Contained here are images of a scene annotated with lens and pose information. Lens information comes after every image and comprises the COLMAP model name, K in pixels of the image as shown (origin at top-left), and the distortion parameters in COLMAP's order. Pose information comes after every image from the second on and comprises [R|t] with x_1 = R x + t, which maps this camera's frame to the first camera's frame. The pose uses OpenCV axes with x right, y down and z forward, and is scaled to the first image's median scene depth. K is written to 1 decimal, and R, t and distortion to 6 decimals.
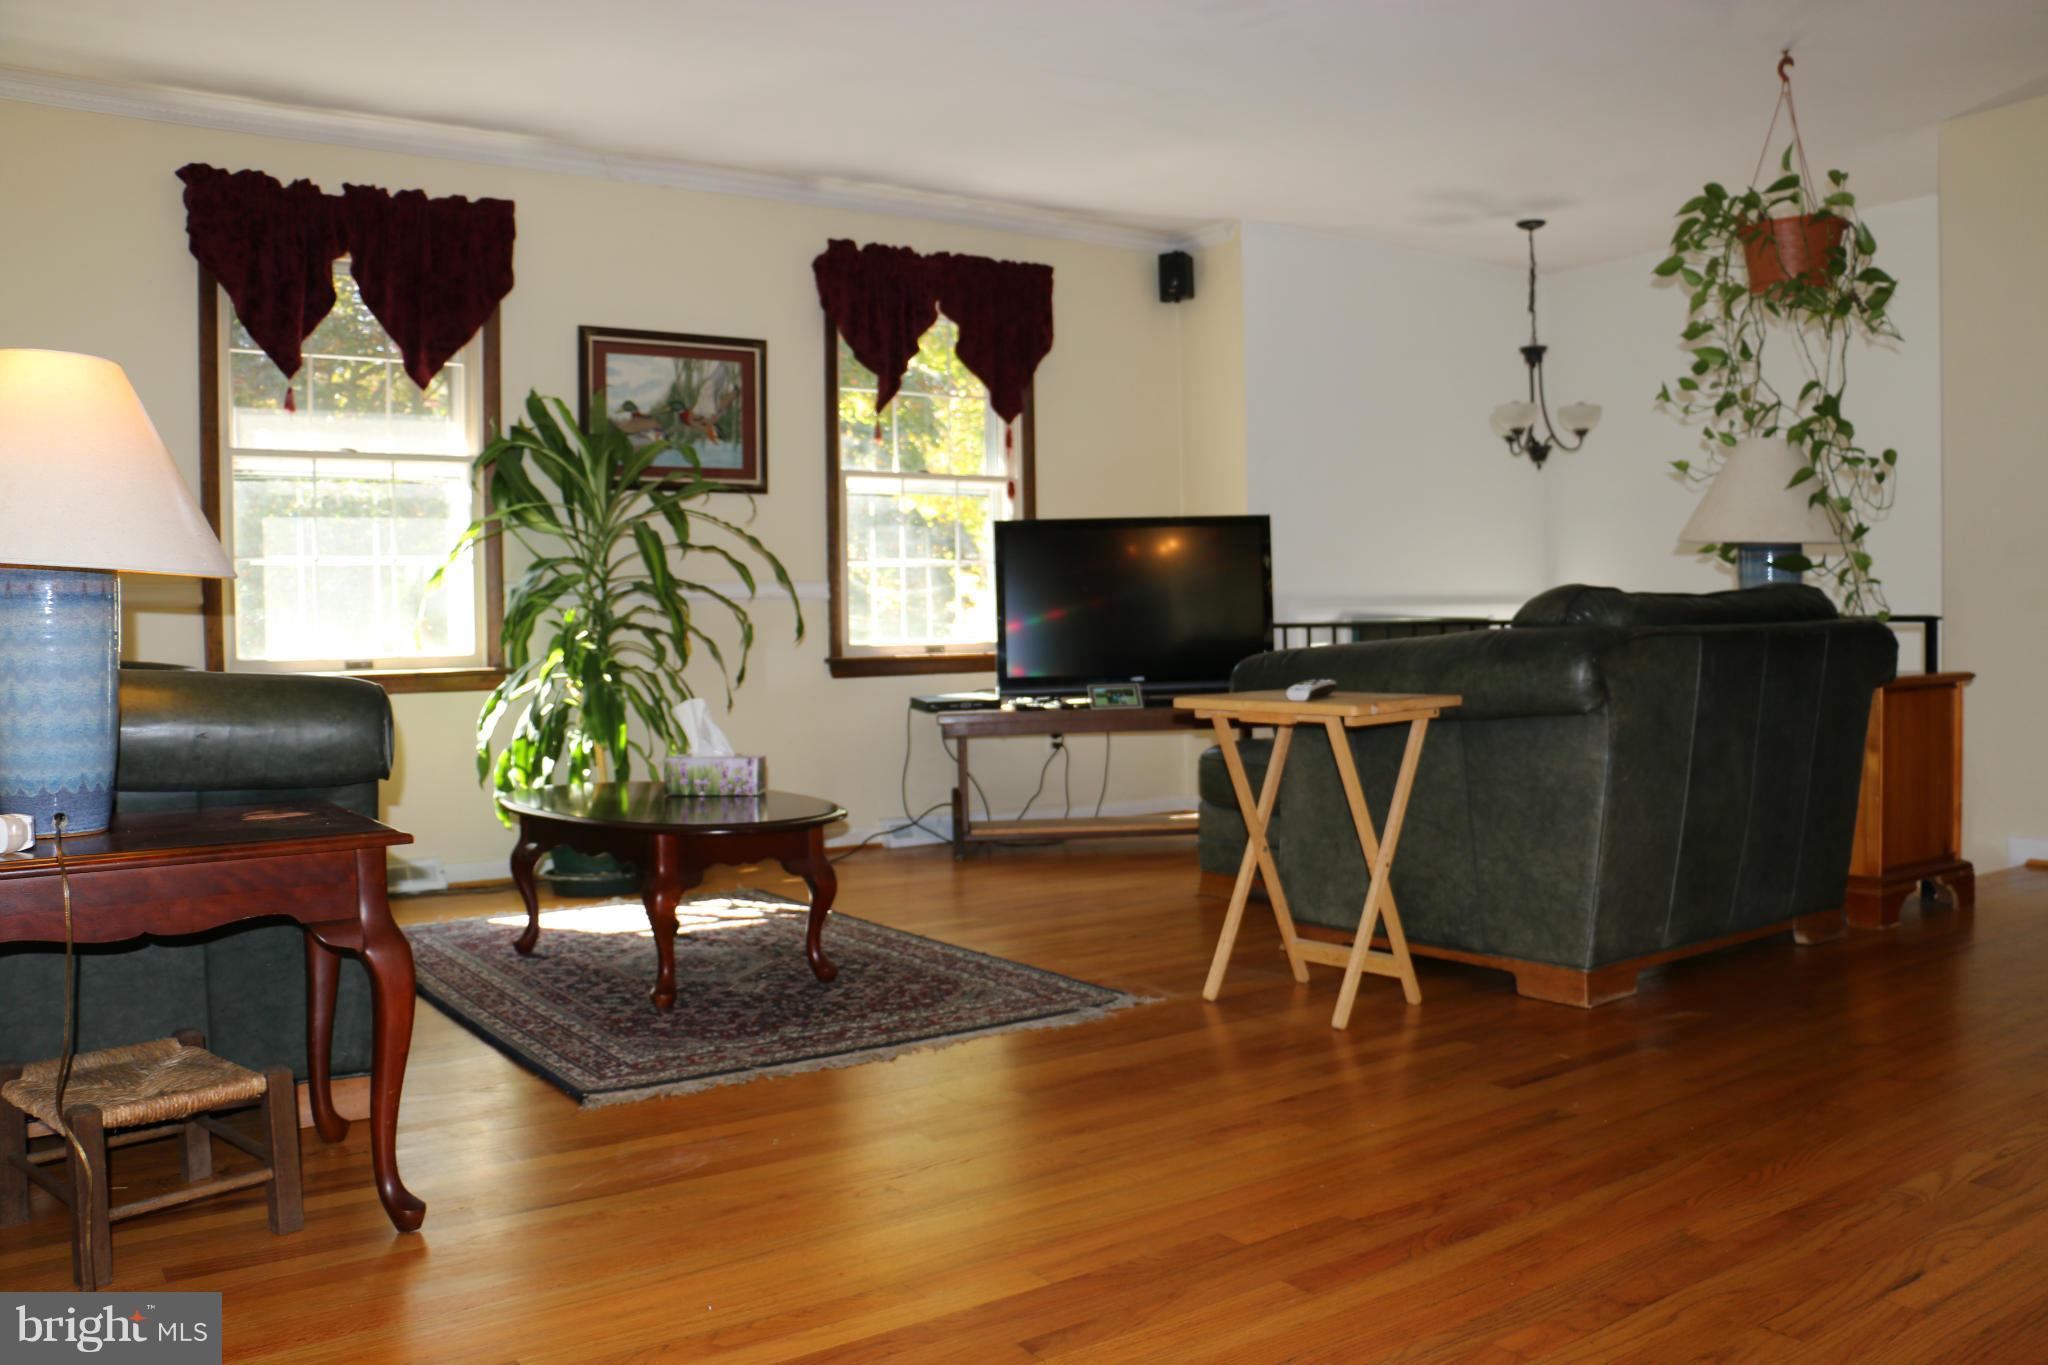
lens RADIAL K [[1620.4, 0, 1024.0], [0, 1620.4, 682.5], [0, 0, 1]] dist [-0.159042, 0.115771]
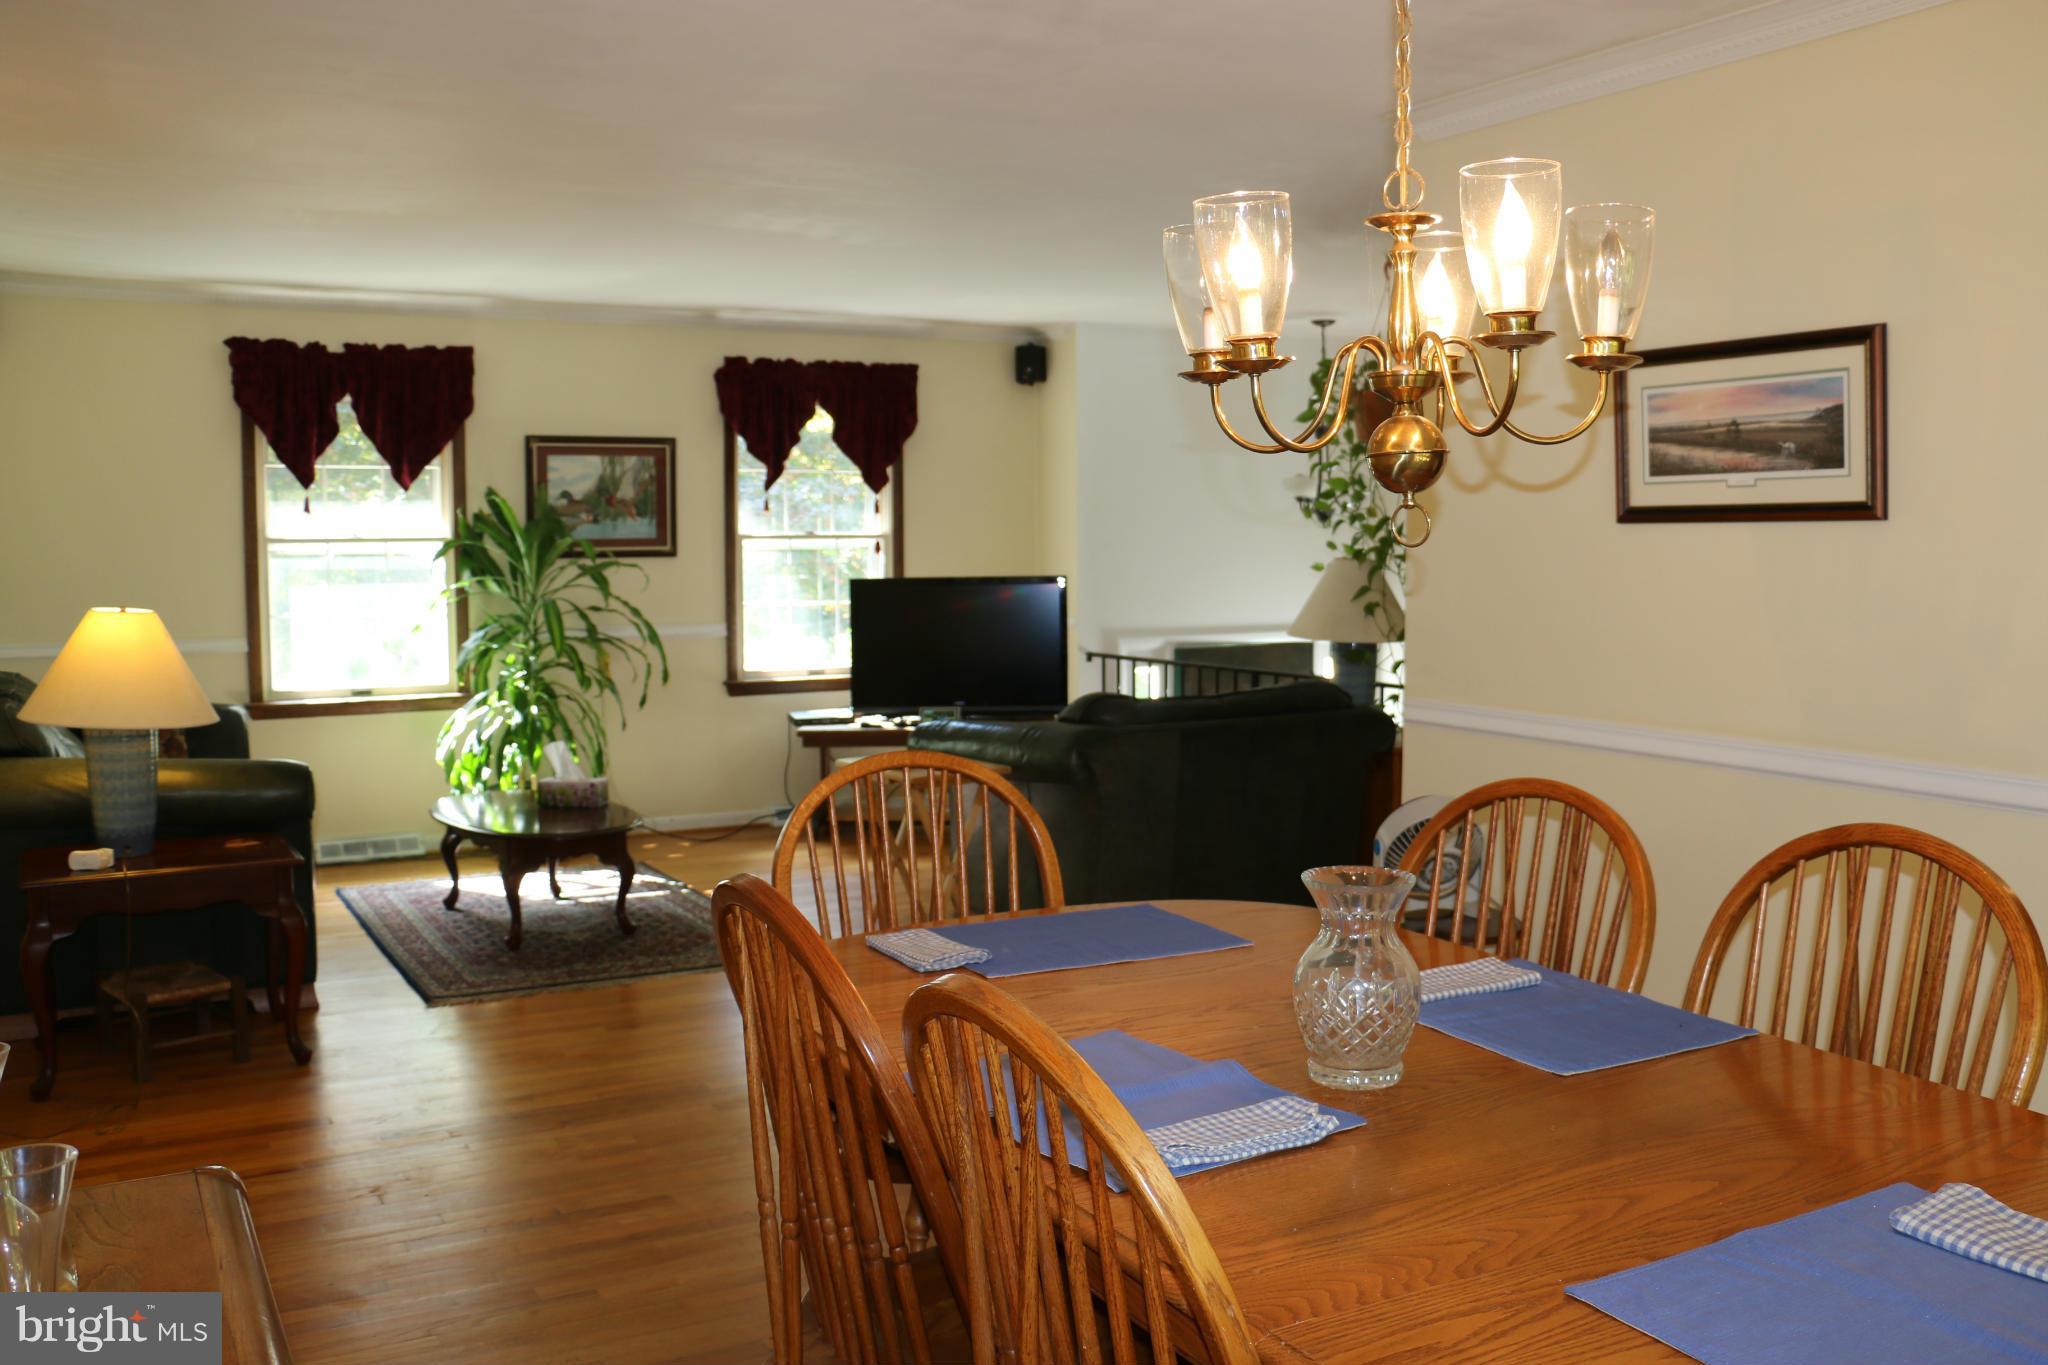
lens RADIAL K [[1711.8, 0, 1024.0], [0, 1711.8, 682.5], [0, 0, 1]] dist [-0.128615, 0.119901]
pose [[0.995718, 0.020890, -0.090048, 0.259899], [-0.016548, 0.998676, 0.048701, -0.091132], [0.090947, -0.047002, 0.994746, -0.369181]]
